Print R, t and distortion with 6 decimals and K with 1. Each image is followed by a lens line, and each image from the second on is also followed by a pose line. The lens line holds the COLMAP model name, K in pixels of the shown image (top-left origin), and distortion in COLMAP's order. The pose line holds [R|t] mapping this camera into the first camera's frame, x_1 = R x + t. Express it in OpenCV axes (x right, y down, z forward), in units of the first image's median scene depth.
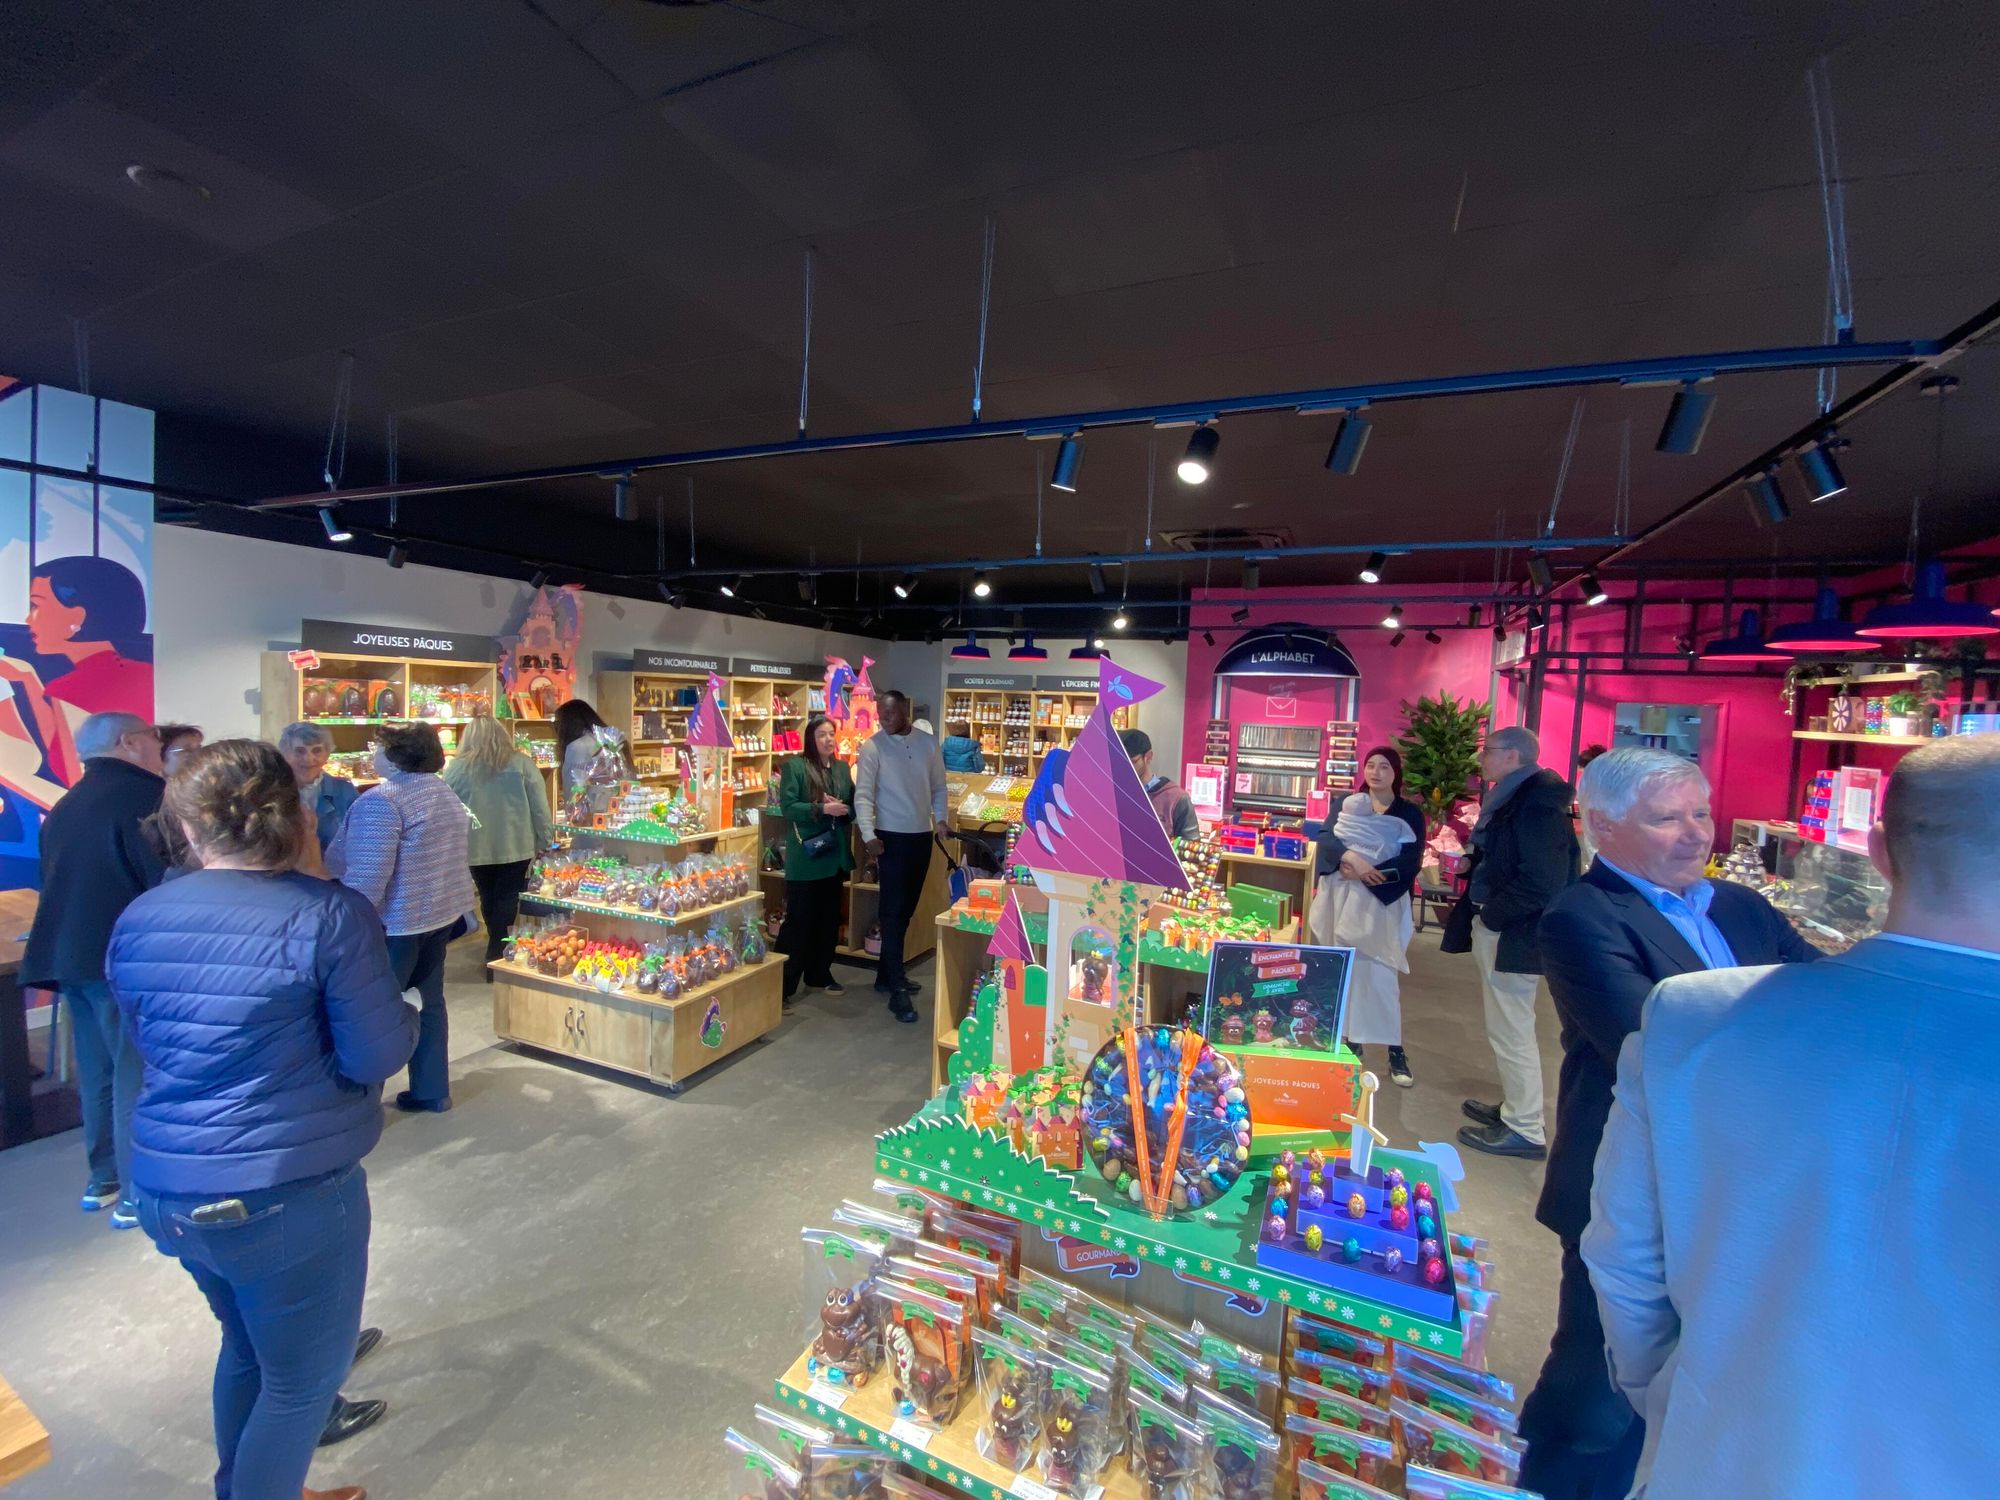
lens RADIAL K [[794.5, 0, 989.0], [0, 794.5, 733.9], [0, 0, 1]] dist [-0.003691, -0.000636]
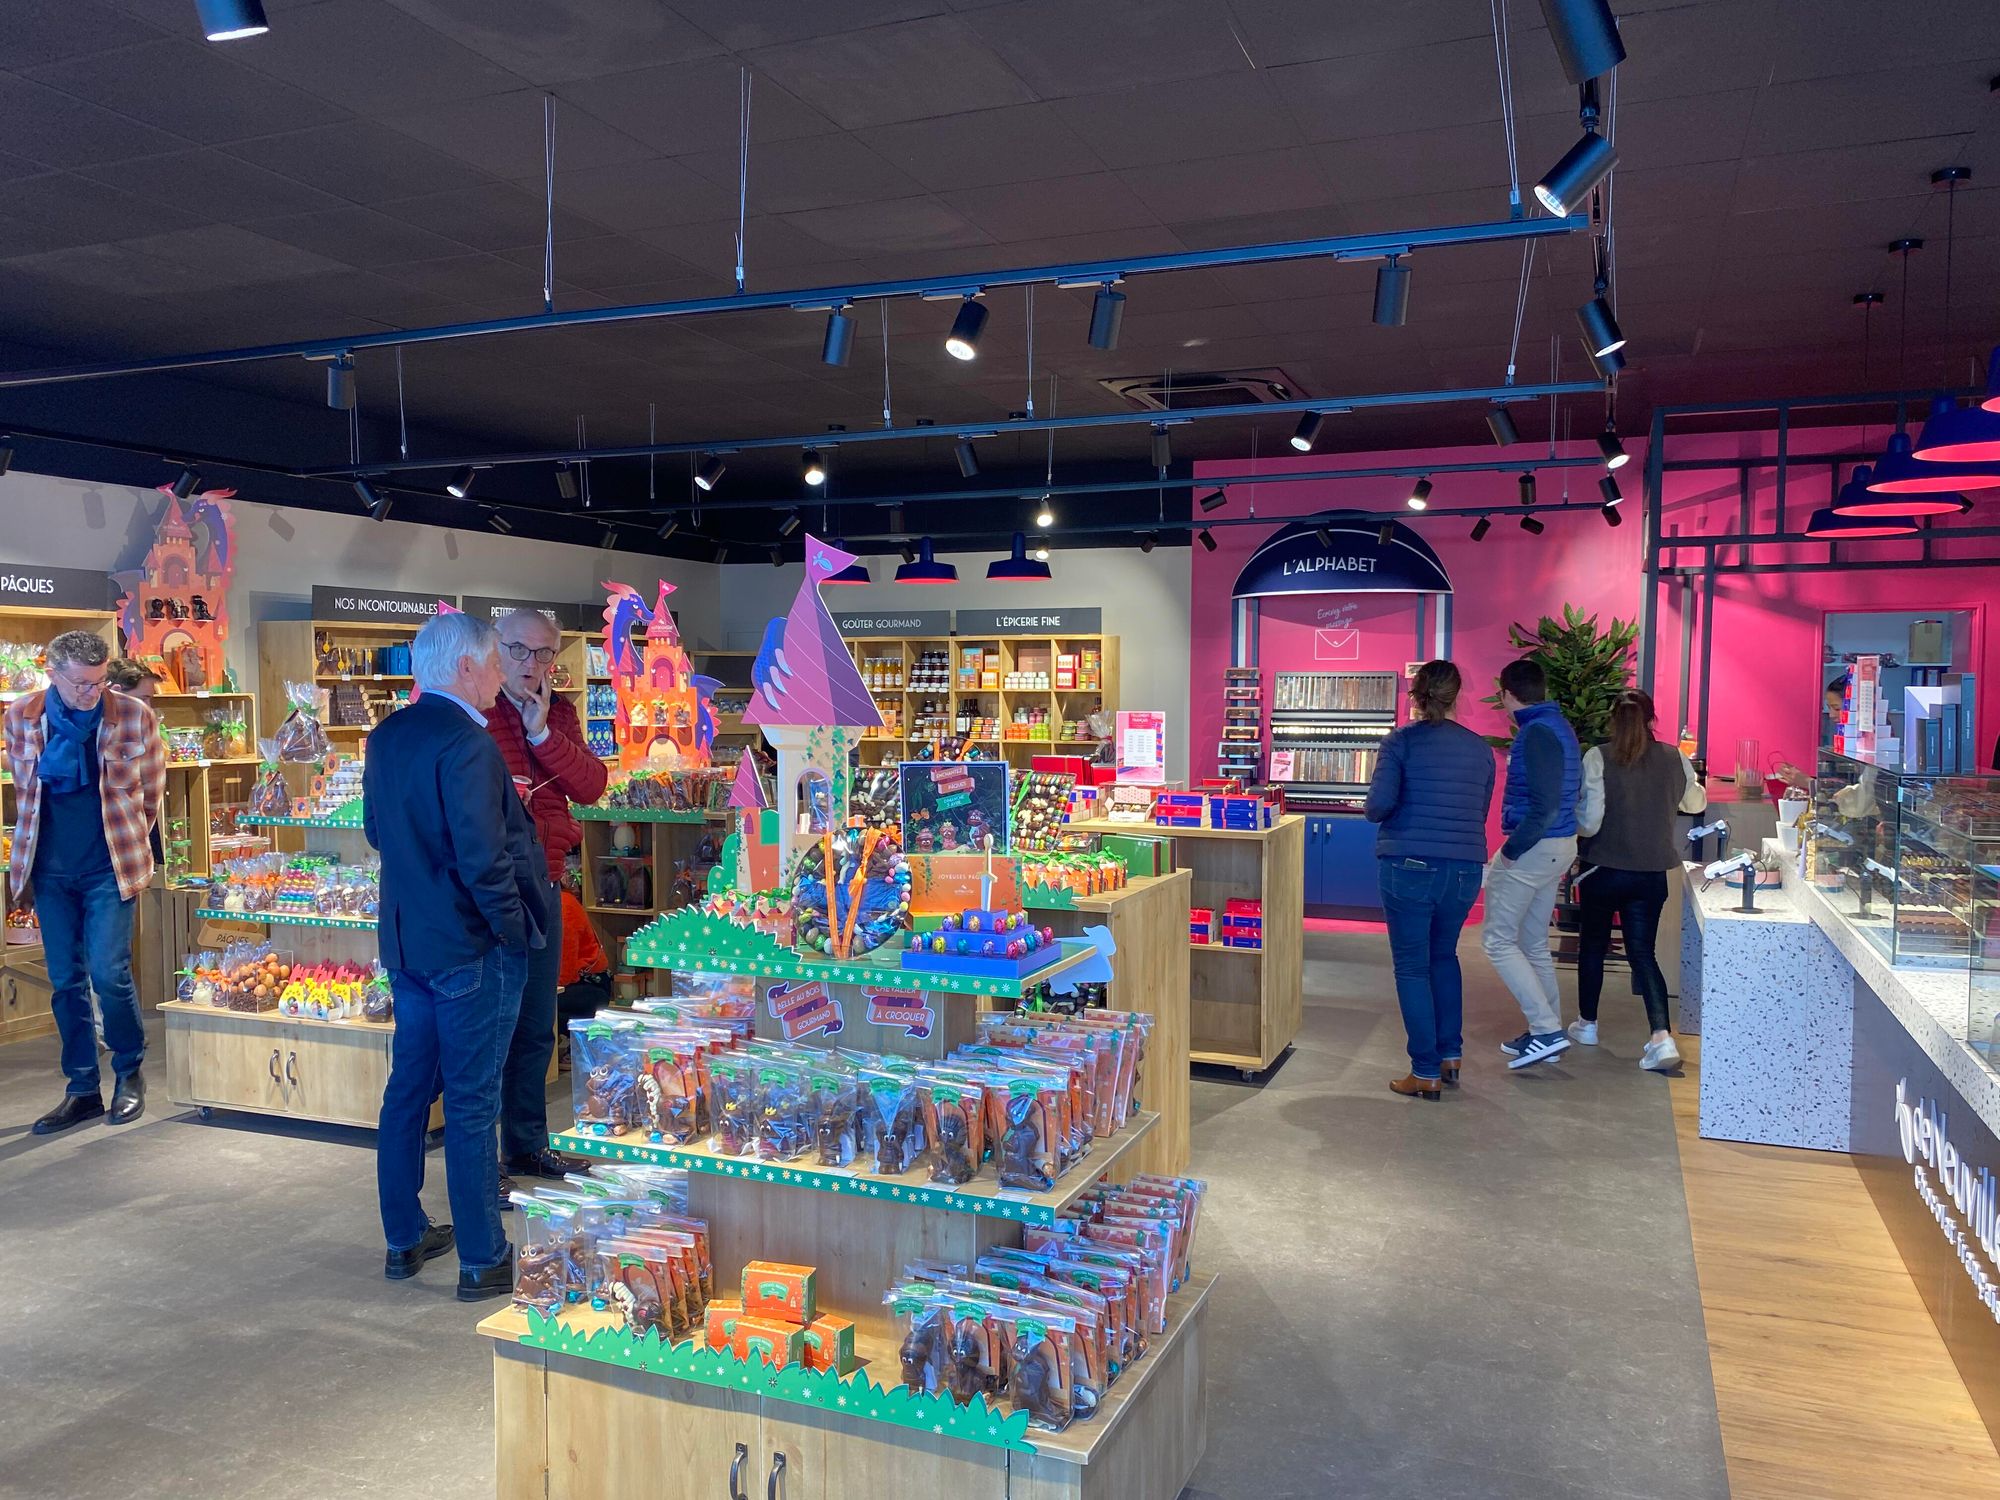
lens RADIAL K [[1543.1, 0, 1008.8], [0, 1543.1, 762.2], [0, 0, 1]] dist [0.005591, -0.023351]
pose [[0.998573, -0.041732, 0.033308, 0.094091], [0.041503, 0.999110, 0.007547, 0.062632], [-0.033594, -0.006154, 0.999417, -0.348827]]
